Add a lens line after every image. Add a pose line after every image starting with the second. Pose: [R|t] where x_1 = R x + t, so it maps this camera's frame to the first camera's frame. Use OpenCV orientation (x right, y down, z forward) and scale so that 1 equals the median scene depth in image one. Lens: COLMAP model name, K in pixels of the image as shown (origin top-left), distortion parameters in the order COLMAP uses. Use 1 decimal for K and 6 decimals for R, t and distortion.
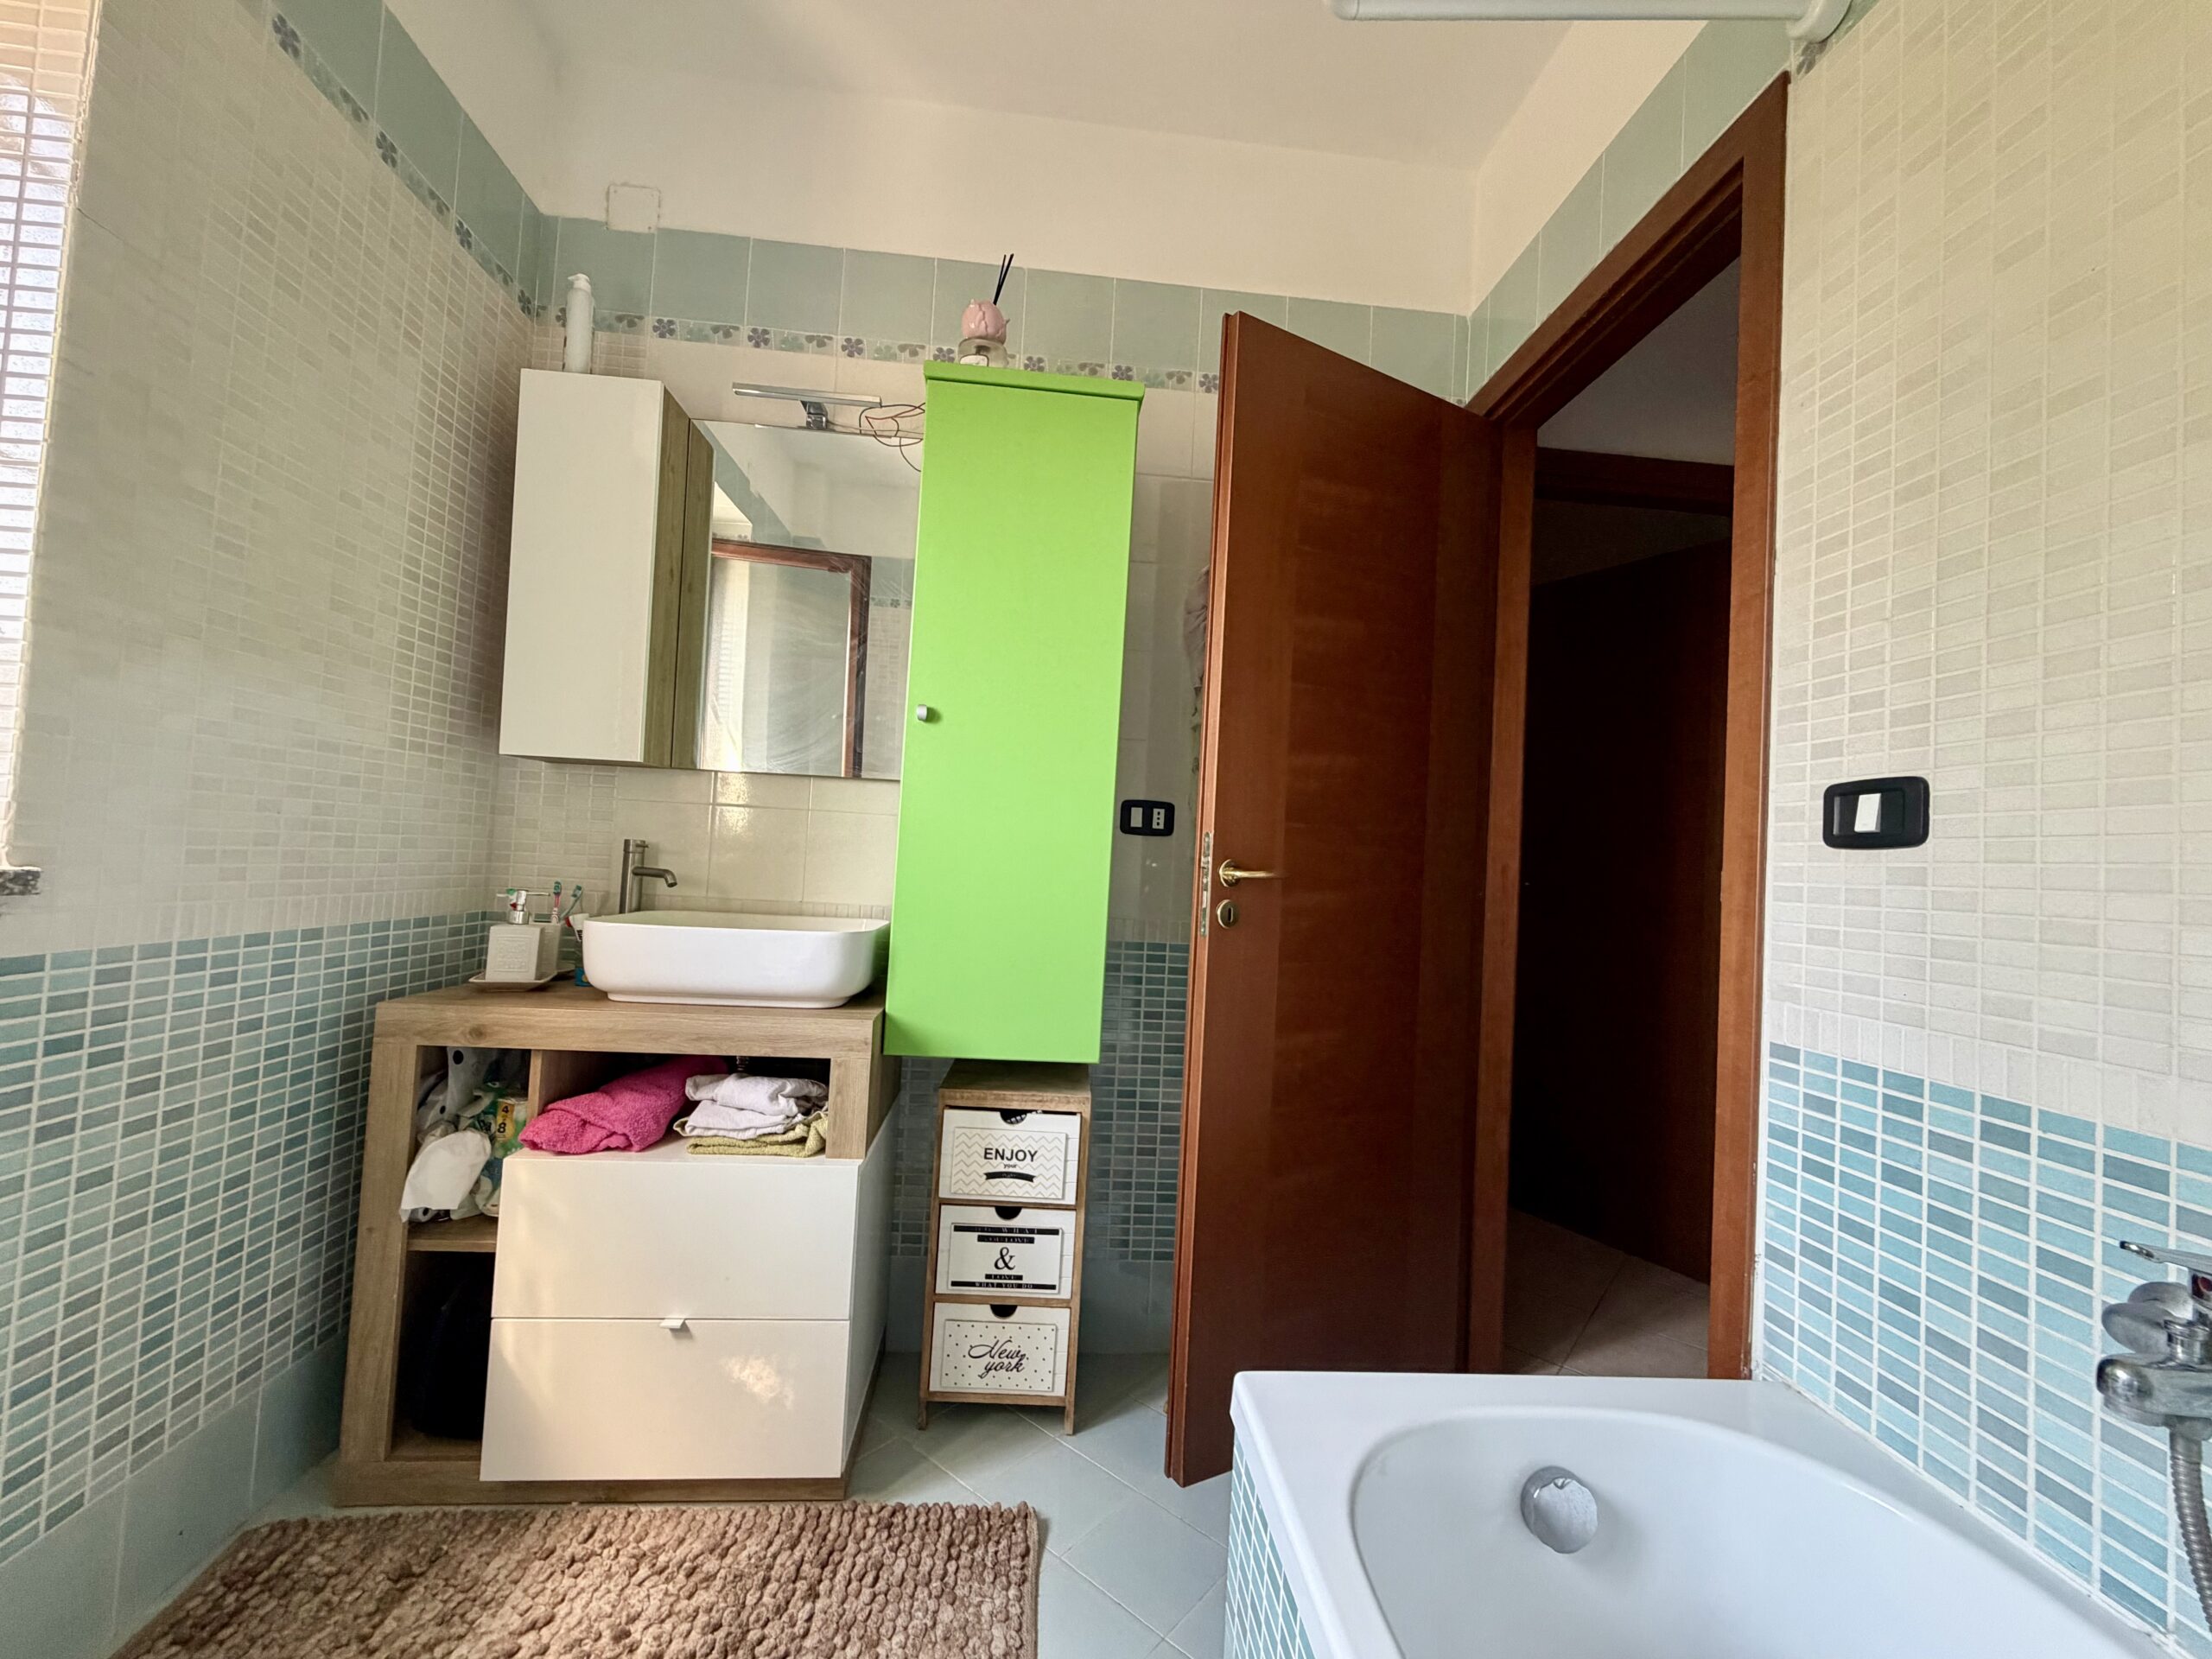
lens RADIAL K [[876.9, 0, 1098.3], [0, 876.9, 828.0], [0, 0, 1]] dist [0.001271, -0.000185]
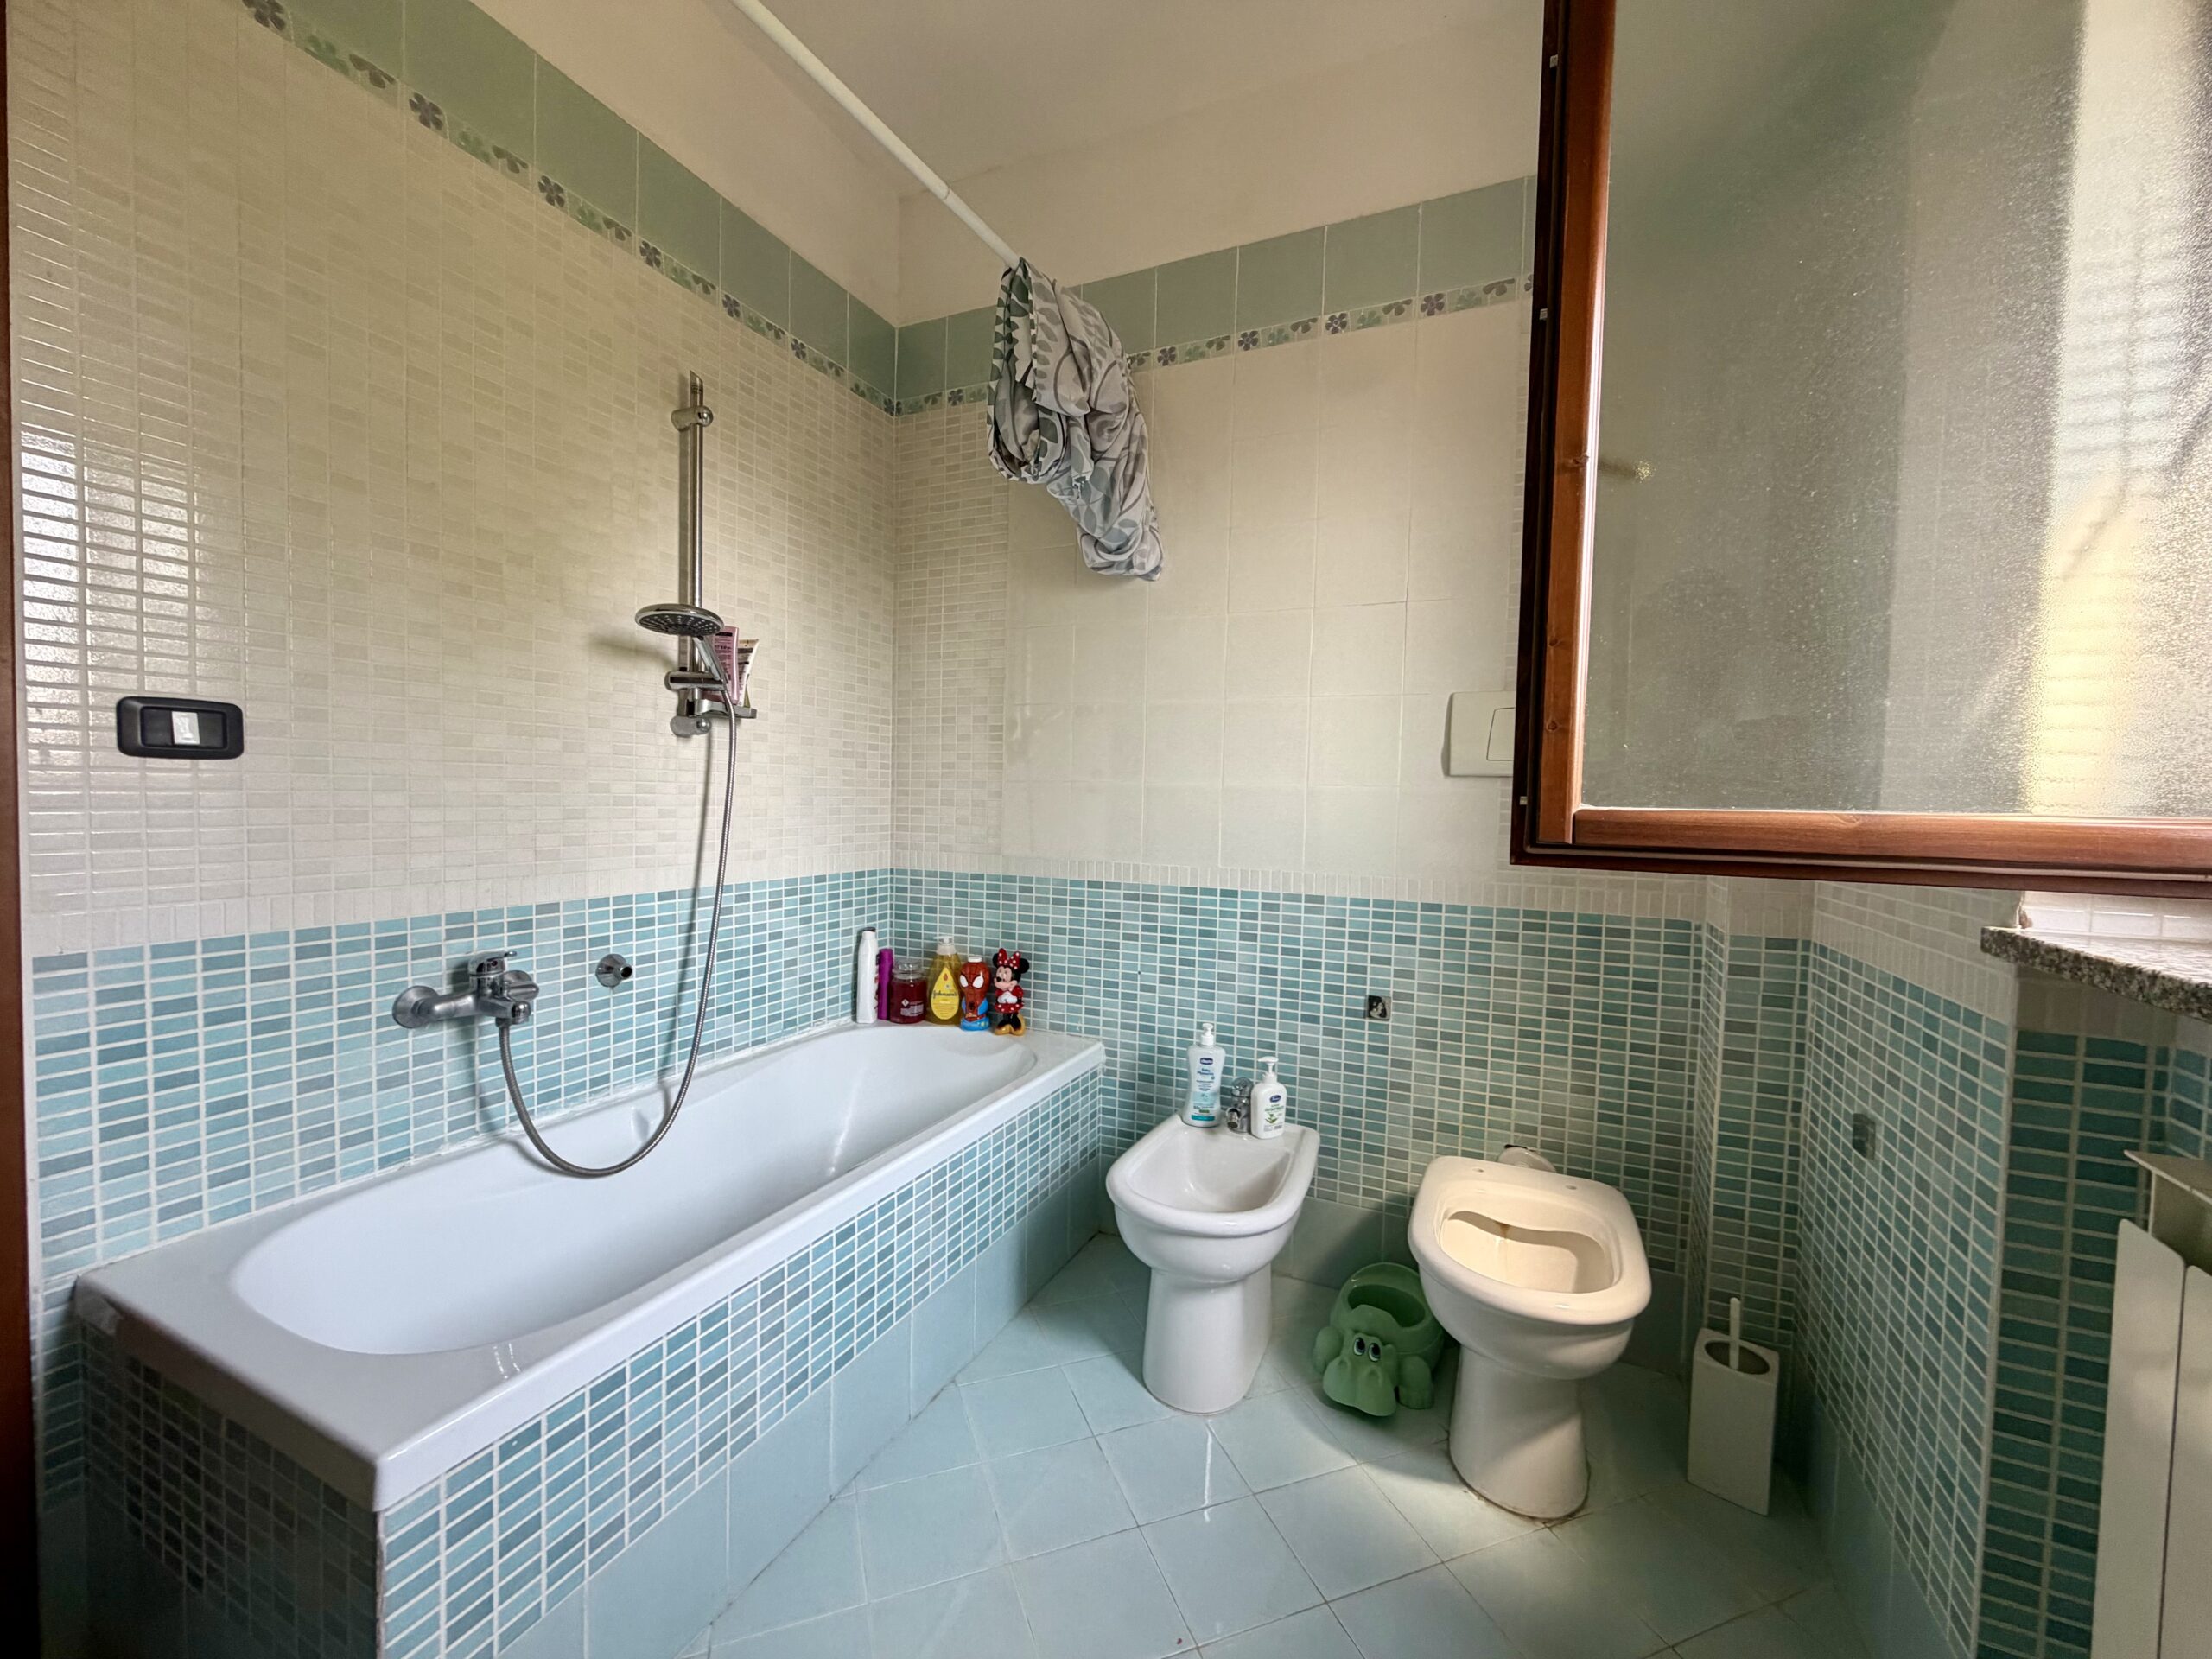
lens RADIAL K [[876.9, 0, 1098.3], [0, 876.9, 828.0], [0, 0, 1]] dist [0.001271, -0.000185]
pose [[-0.866332, -0.099157, 0.489526, -0.787134], [-0.093542, 0.994965, 0.035991, -0.042012], [-0.490630, -0.014611, -0.871245, 1.476581]]
